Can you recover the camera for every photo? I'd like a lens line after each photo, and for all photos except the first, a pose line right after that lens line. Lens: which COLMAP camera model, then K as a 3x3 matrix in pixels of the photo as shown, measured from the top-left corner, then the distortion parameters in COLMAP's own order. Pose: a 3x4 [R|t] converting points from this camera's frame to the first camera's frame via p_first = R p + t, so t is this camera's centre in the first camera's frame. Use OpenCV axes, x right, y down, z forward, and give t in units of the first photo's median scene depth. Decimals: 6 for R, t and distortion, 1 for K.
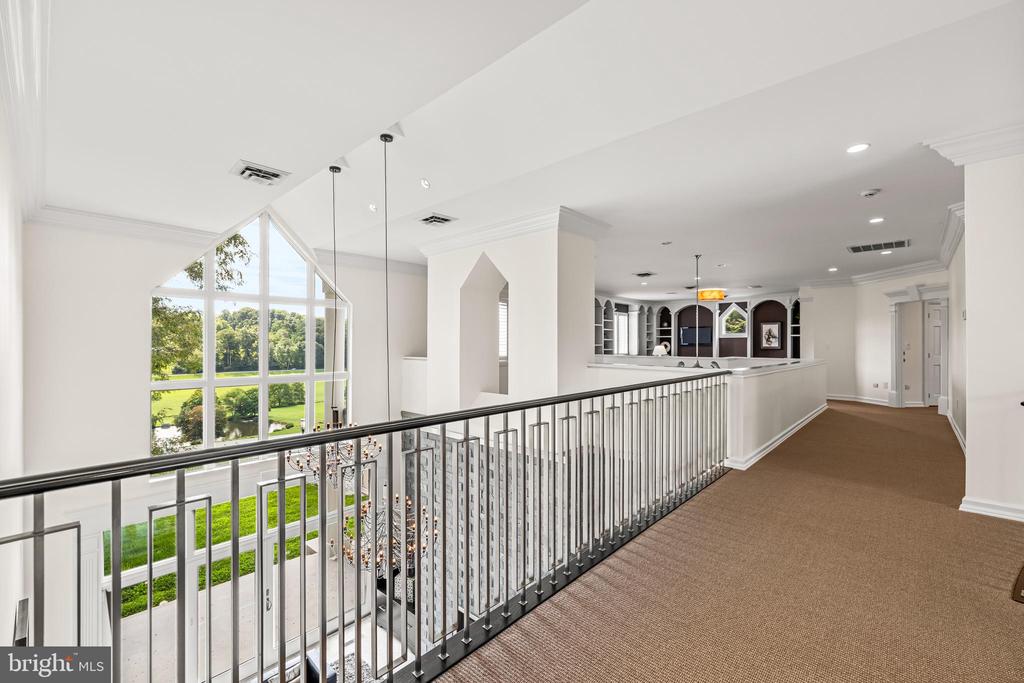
lens RADIAL K [[431.4, 0, 512.9], [0, 431.4, 345.8], [0, 0, 1]] dist [0.000899, 0.000063]
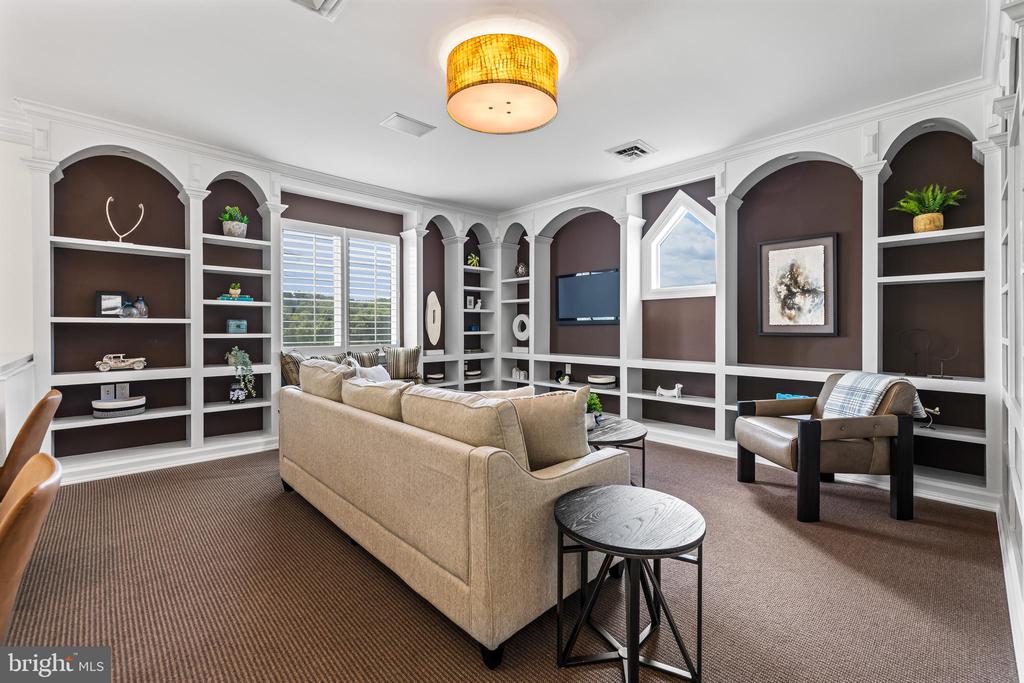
lens RADIAL K [[431.4, 0, 512.5], [0, 431.4, 326.7], [0, 0, 1]] dist [0.000899, 0.000063]
pose [[0.997202, -0.003039, -0.074695, 0.424614], [0.003367, 0.999985, 0.004264, 0.001115], [0.074681, -0.004503, 0.997197, 0.690435]]
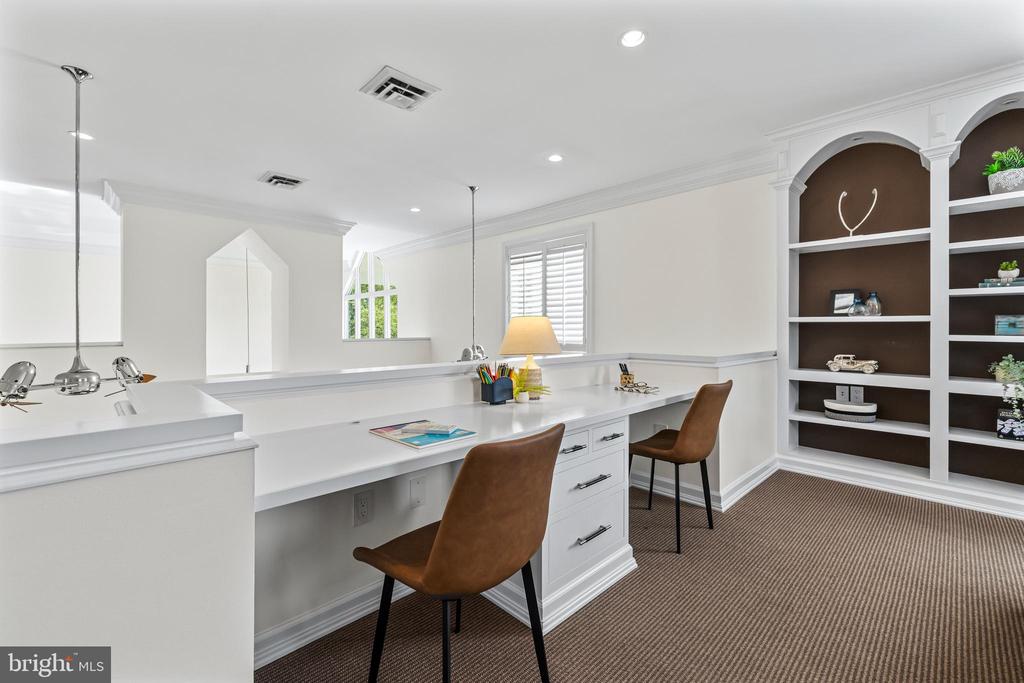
lens RADIAL K [[431.4, 0, 513.1], [0, 431.4, 331.2], [0, 0, 1]] dist [0.000899, 0.000063]
pose [[-0.062579, 0.000941, -0.998040, 0.427414], [0.002686, 0.999996, 0.000775, 0.003765], [0.998036, -0.002632, -0.062582, 0.755873]]
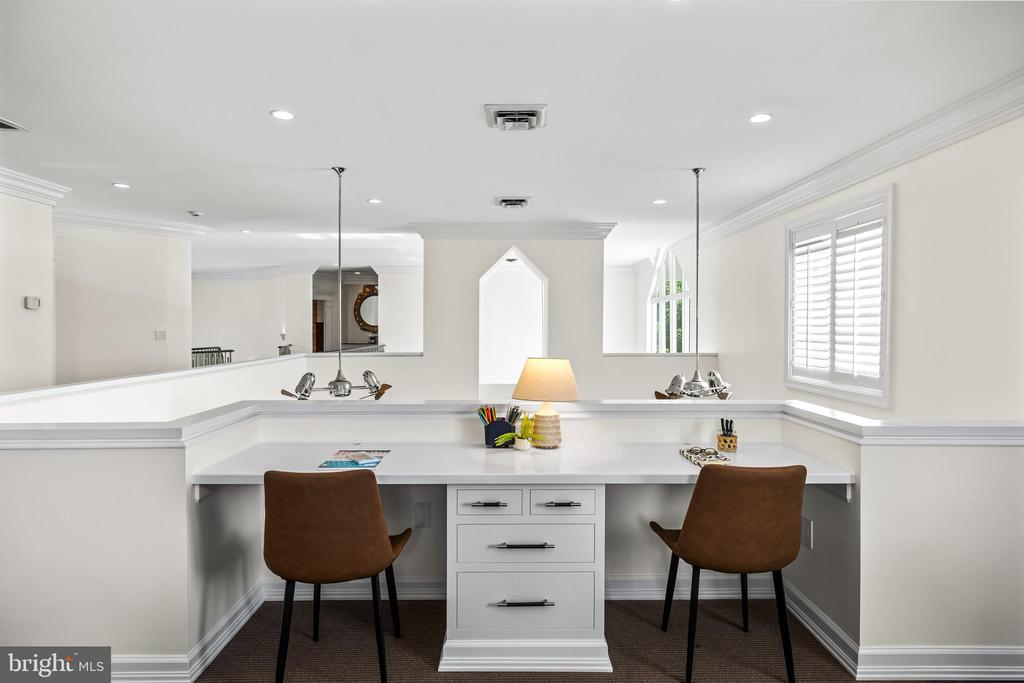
lens RADIAL K [[550.9, 0, 513.0], [0, 550.9, 333.8], [0, 0, 1]] dist [0.007085, 0.000249]
pose [[-0.733815, 0.003275, -0.679342, 0.403242], [-0.001932, 0.999974, 0.006907, -0.010779], [0.679347, 0.006380, -0.733790, 0.879783]]
